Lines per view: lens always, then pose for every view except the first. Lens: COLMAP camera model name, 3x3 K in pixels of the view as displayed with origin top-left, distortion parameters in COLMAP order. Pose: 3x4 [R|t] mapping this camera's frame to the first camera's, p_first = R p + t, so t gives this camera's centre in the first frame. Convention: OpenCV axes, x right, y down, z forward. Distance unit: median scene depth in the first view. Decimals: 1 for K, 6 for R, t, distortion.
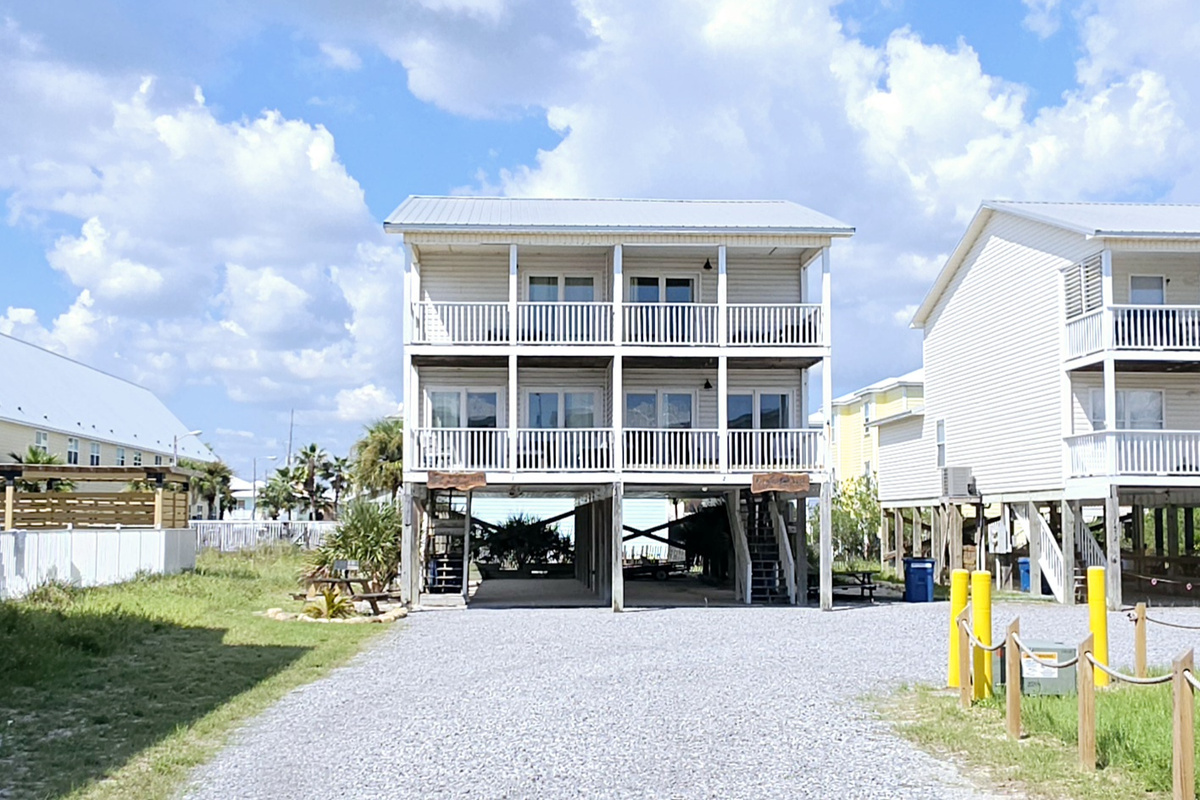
lens RADIAL K [[1432.0, 0, 600.0], [0, 1432.0, 400.0], [0, 0, 1]] dist [0.024439, 0.016516]
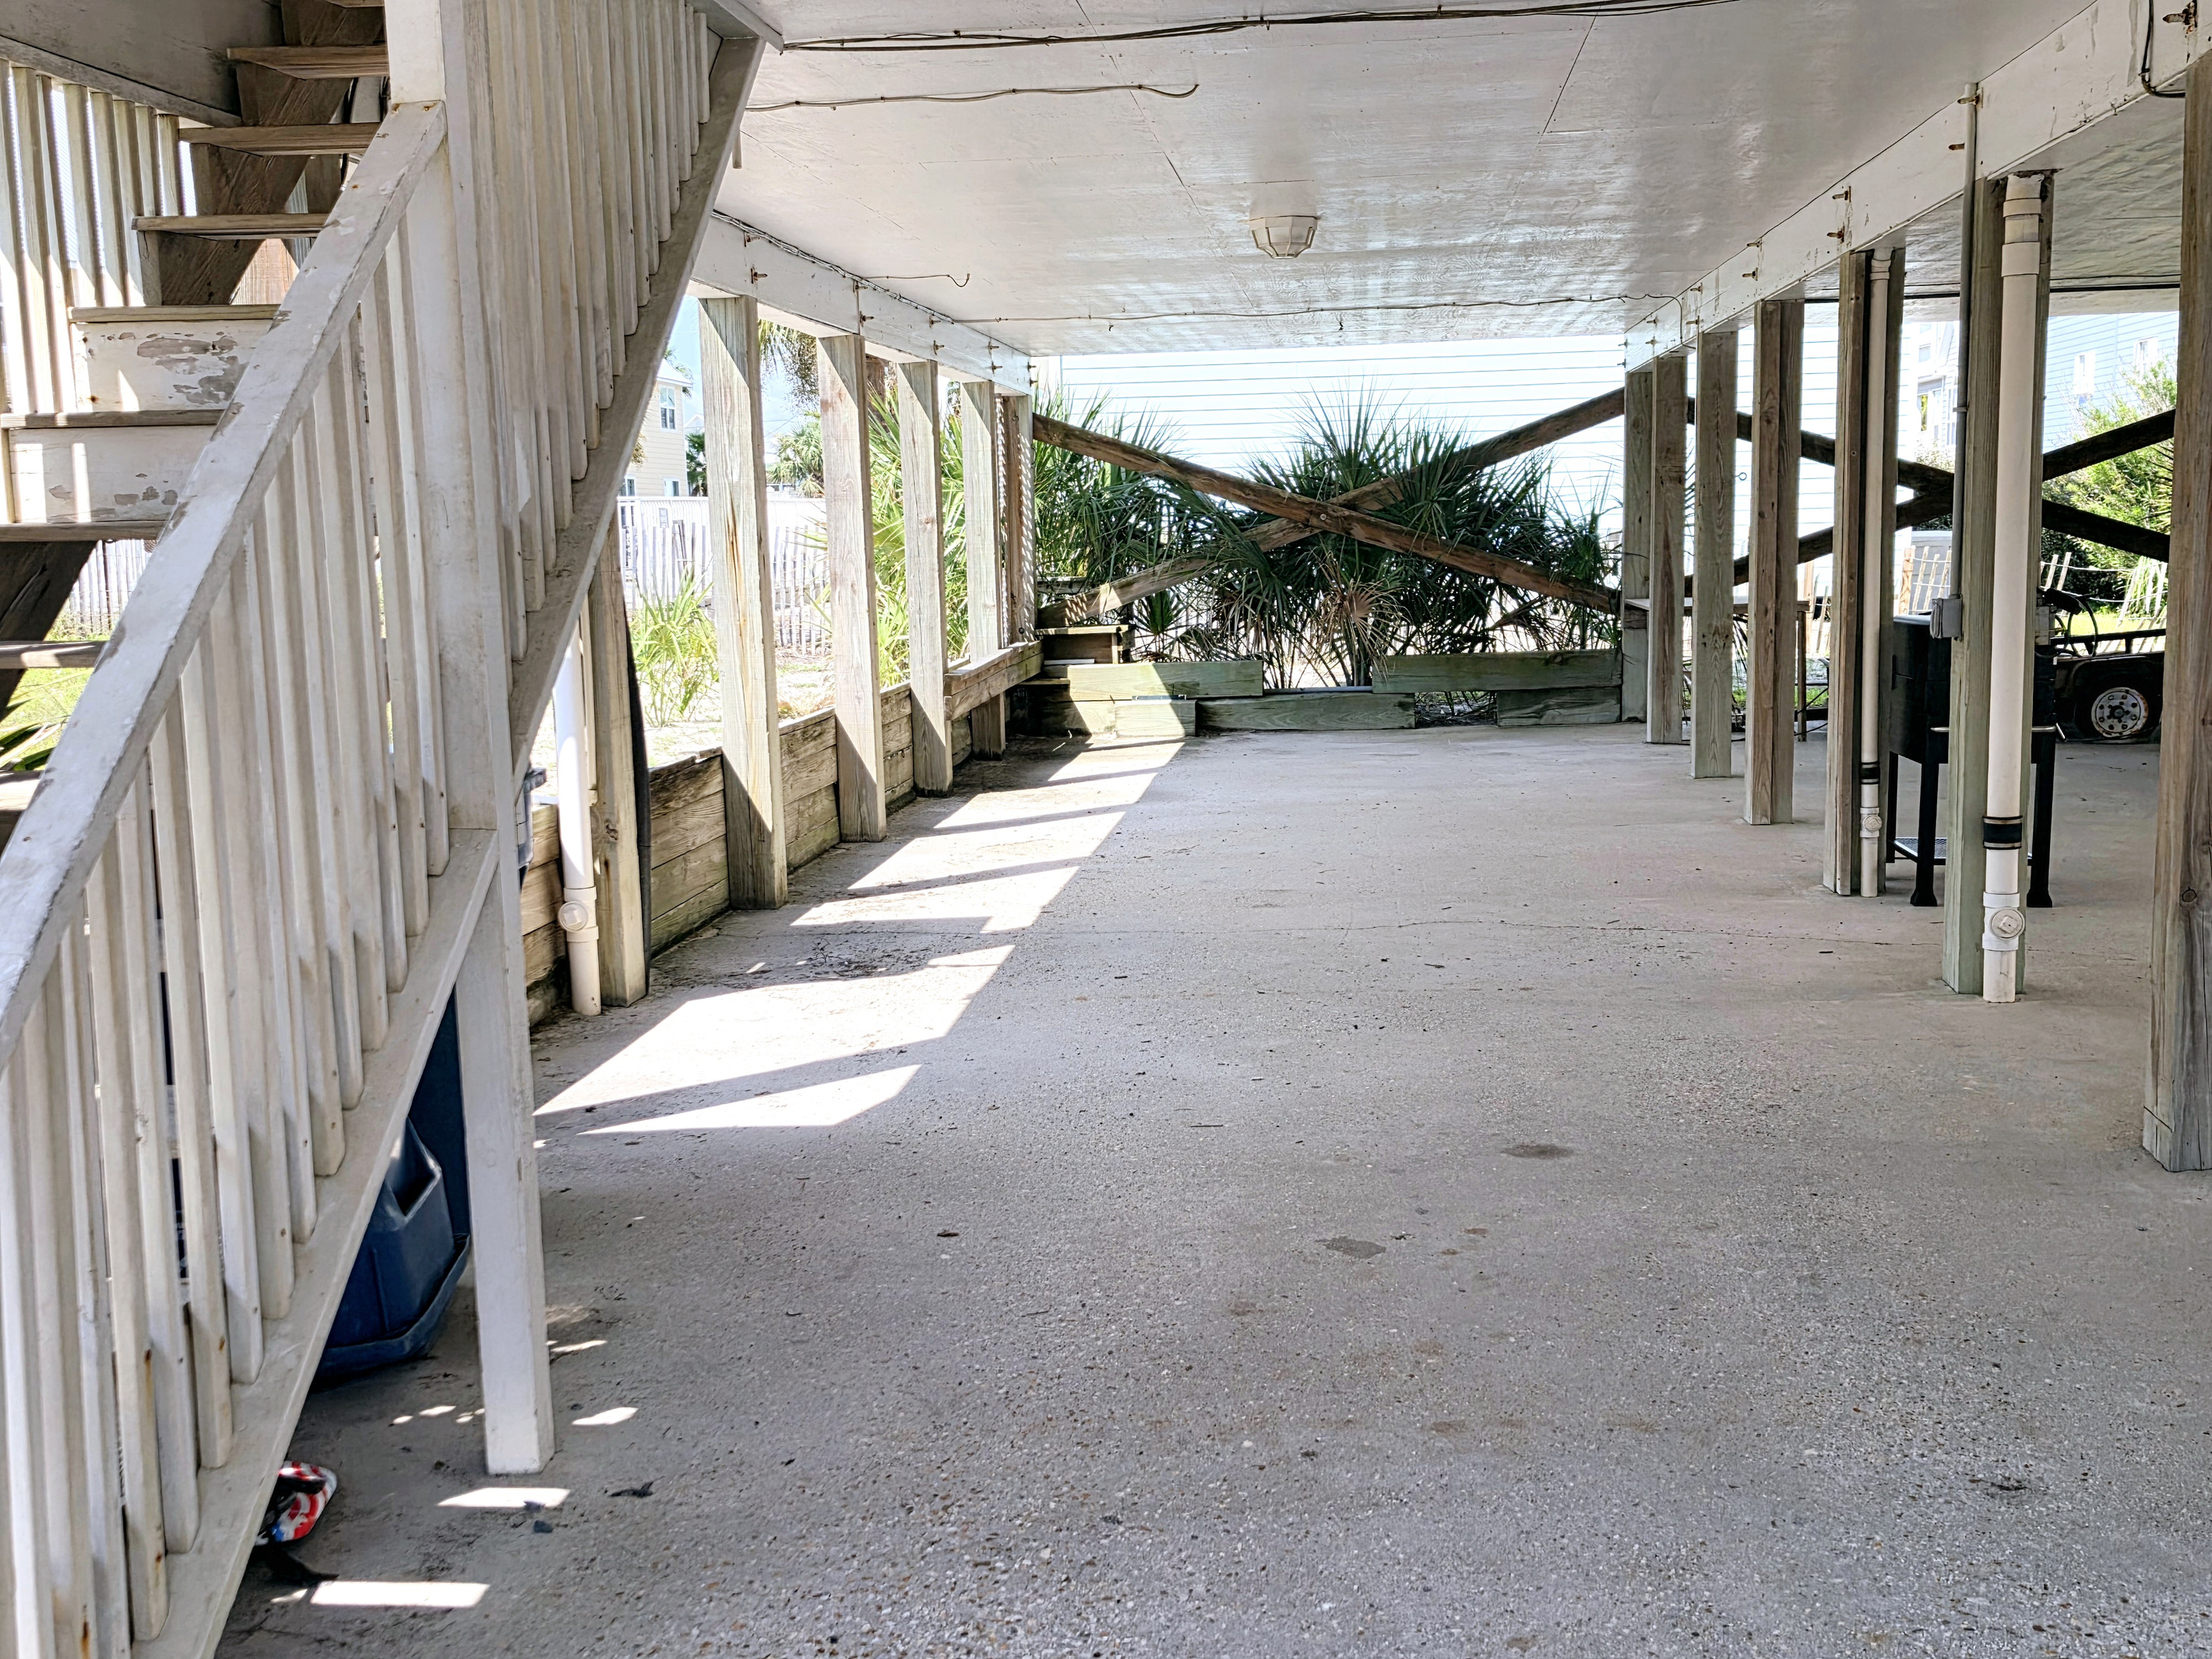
lens RADIAL K [[2247.8, 0, 1106.0], [0, 2247.8, 829.5], [0, 0, 1]] dist [0.048266, -0.002629]
pose [[0.983905, -0.005278, -0.178617, -0.034754], [0.045145, 0.974480, 0.219889, 0.066634], [0.172898, -0.224414, 0.959033, 0.695001]]
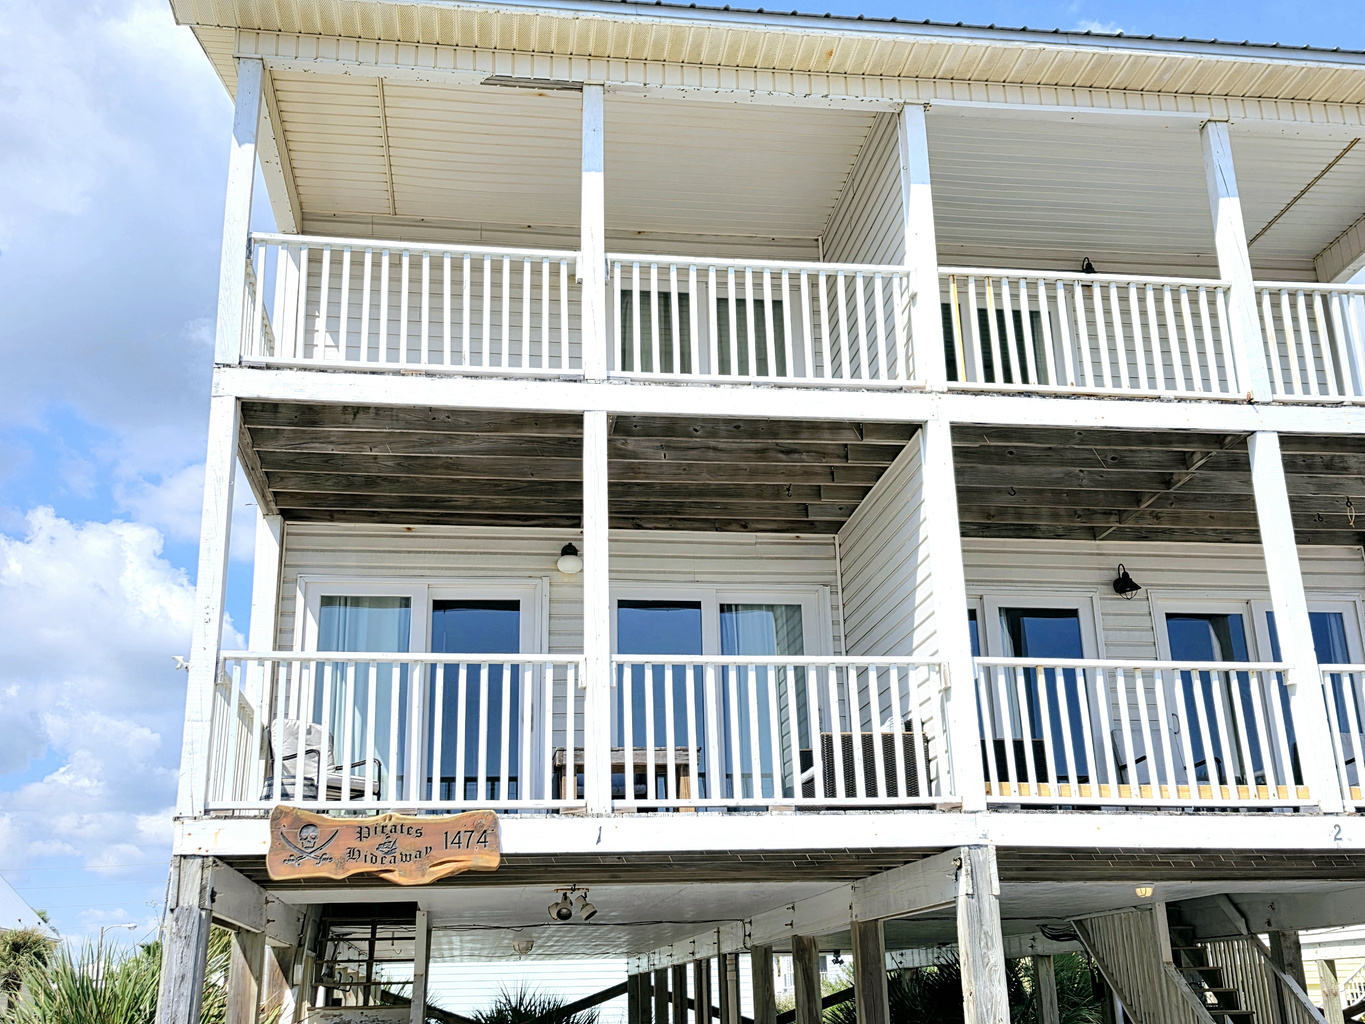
lens RADIAL K [[1387.1, 0, 682.5], [0, 1387.1, 512.0], [0, 0, 1]] dist [0.048266, -0.002629]
pose [[0.995558, 0.004628, 0.094038, -0.047716], [0.019252, 0.967679, -0.251450, 0.041886], [-0.092162, 0.252143, 0.963291, 0.497867]]
